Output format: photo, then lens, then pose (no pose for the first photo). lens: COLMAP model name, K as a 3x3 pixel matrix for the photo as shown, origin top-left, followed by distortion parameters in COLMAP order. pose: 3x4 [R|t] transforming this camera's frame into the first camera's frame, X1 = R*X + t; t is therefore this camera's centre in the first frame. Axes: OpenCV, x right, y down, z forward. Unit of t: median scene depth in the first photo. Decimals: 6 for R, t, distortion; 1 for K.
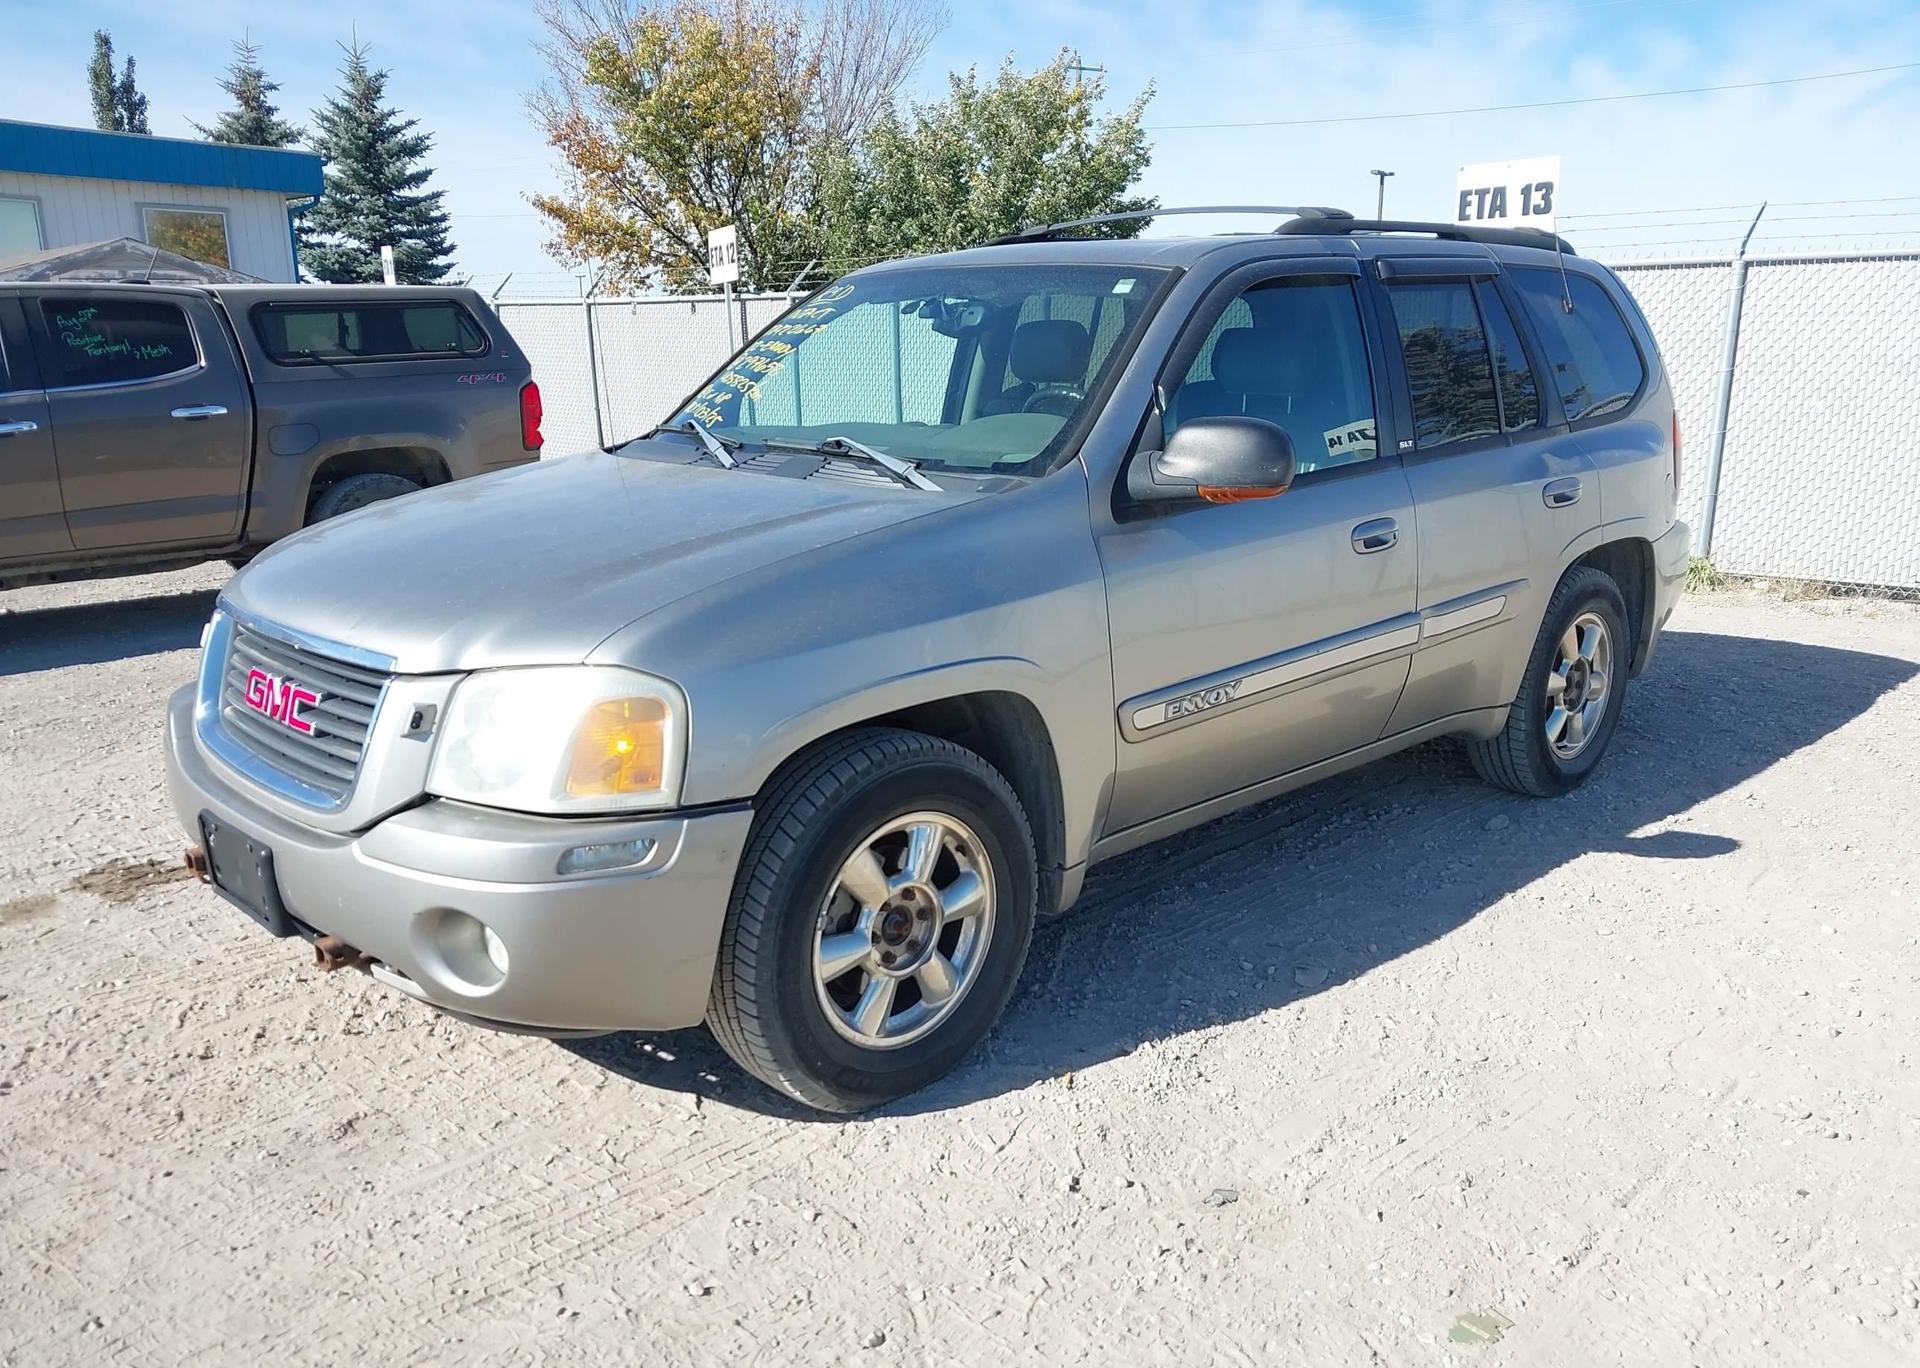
lens RADIAL K [[1496.3, 0, 954.0], [0, 1496.3, 762.7], [0, 0, 1]] dist [0.015035, 0.004129]
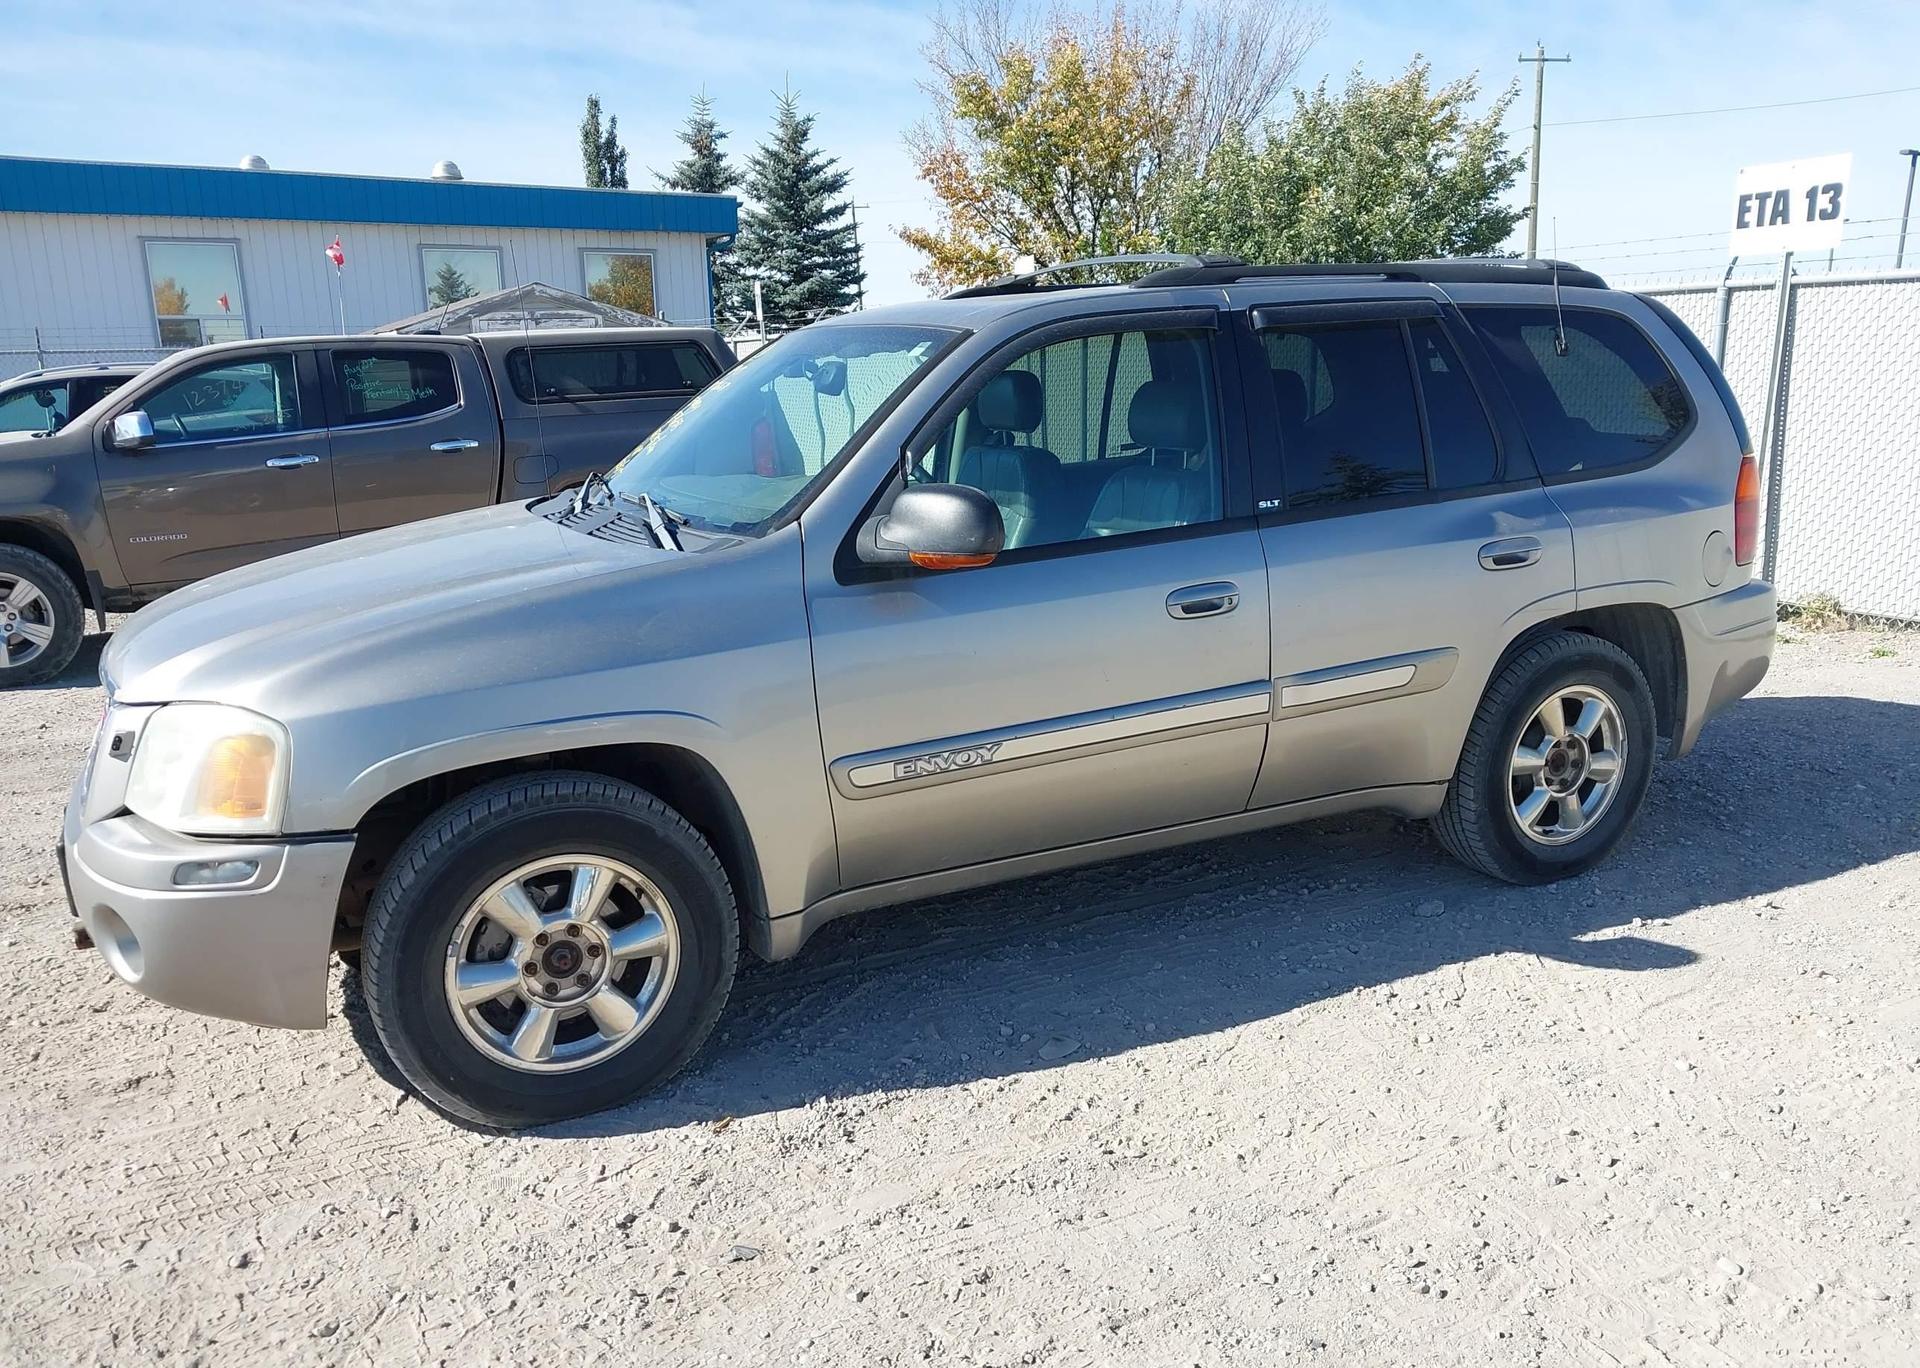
lens RADIAL K [[1521.2, 0, 961.7], [0, 1521.2, 741.1], [0, 0, 1]] dist [0.015271, -0.003251]
pose [[0.957772, 0.056187, -0.281986, 0.295400], [-0.063236, 0.997871, -0.015951, -0.025624], [0.280489, 0.033109, 0.959286, 0.021393]]
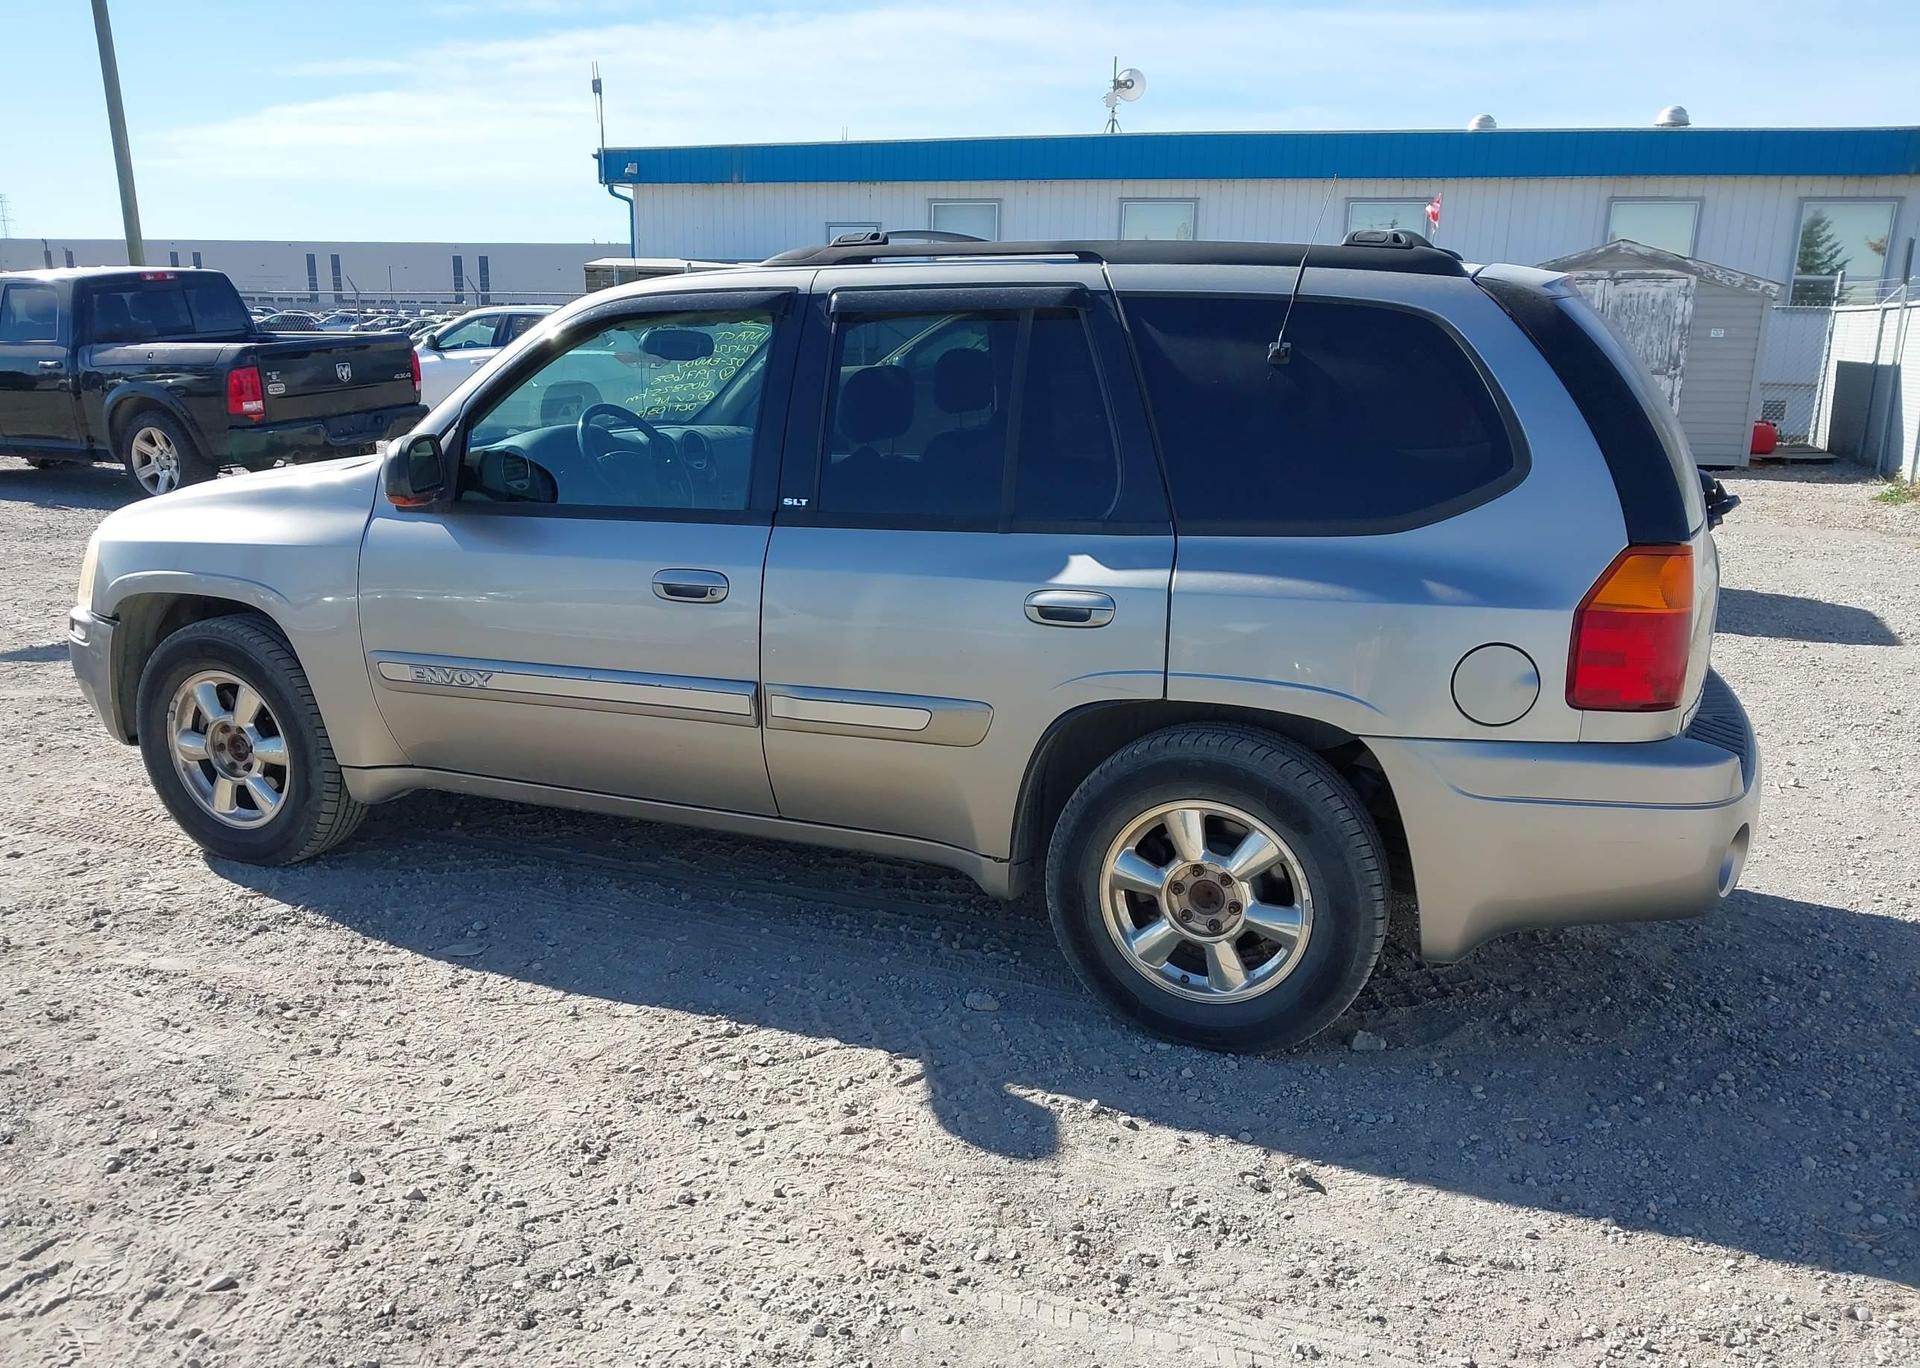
lens RADIAL K [[1513.4, 0, 959.9], [0, 1513.4, 757.6], [0, 0, 1]] dist [0.000152, 0.019453]
pose [[0.403187, 0.271895, -0.873793, 0.879977], [-0.270013, 0.947677, 0.170295, -0.186073], [0.874376, 0.167275, 0.455506, 0.530462]]
